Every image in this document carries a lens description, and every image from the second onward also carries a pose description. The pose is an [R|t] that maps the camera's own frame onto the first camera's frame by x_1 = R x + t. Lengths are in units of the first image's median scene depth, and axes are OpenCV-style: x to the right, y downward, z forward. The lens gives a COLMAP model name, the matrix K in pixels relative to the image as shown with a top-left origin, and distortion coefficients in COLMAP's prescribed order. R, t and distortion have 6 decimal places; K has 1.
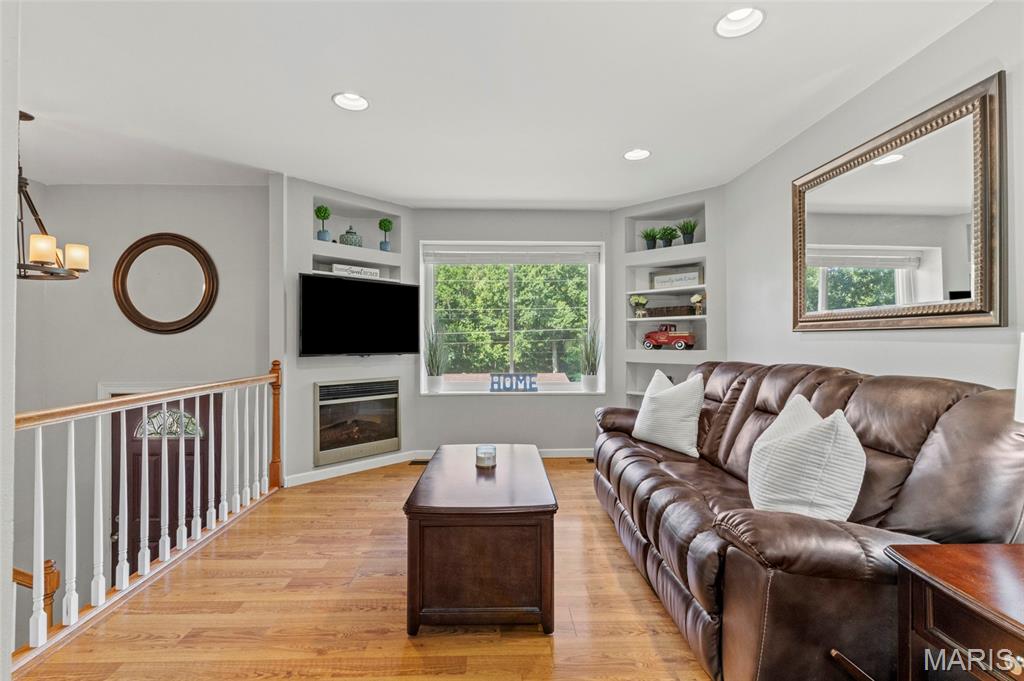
lens RADIAL K [[462.4, 0, 513.8], [0, 462.4, 336.2], [0, 0, 1]] dist [-0.003610, -0.000126]
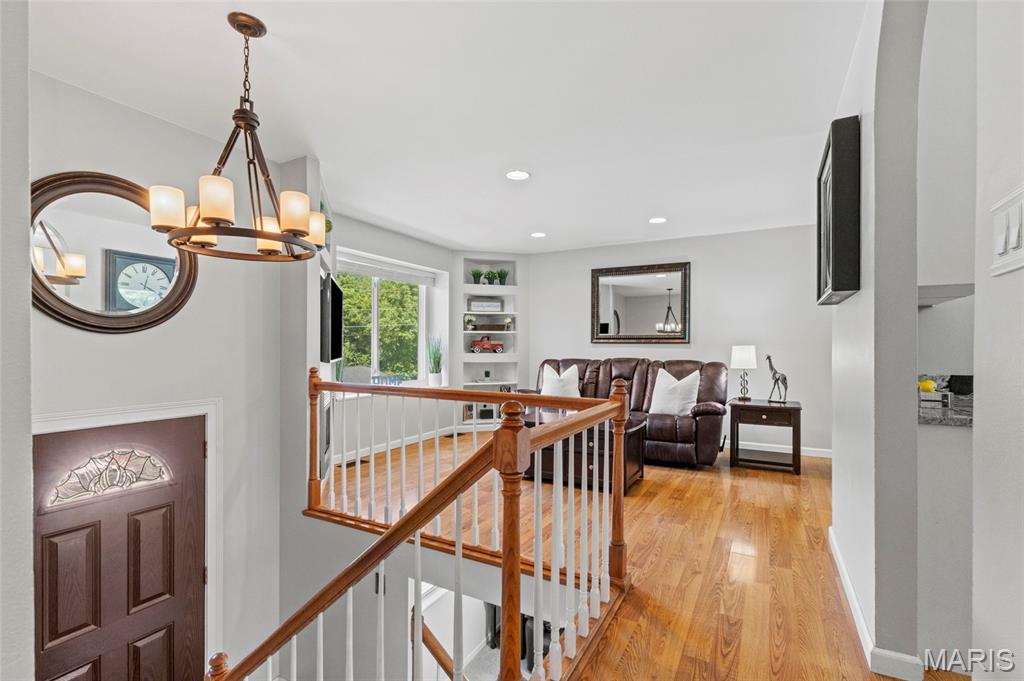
lens RADIAL K [[462.4, 0, 514.5], [0, 462.4, 347.8], [0, 0, 1]] dist [-0.003610, -0.000126]
pose [[0.510634, 0.004640, 0.859786, -1.347773], [-0.013260, 0.999909, 0.002479, 0.009717], [-0.859696, -0.012667, 0.510649, 0.252509]]
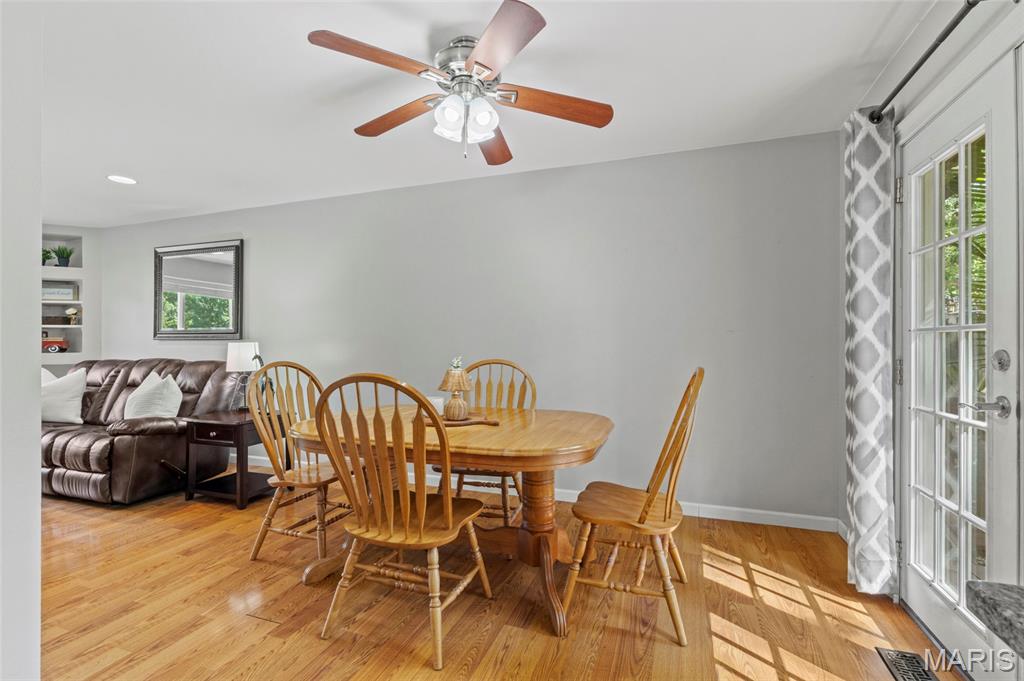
lens RADIAL K [[462.4, 0, 511.8], [0, 462.4, 338.6], [0, 0, 1]] dist [-0.003610, -0.000126]
pose [[0.374359, 0.011033, 0.927218, -0.443240], [-0.007448, 0.999933, -0.008891, -0.008946], [-0.927254, -0.003578, 0.374416, -0.802920]]
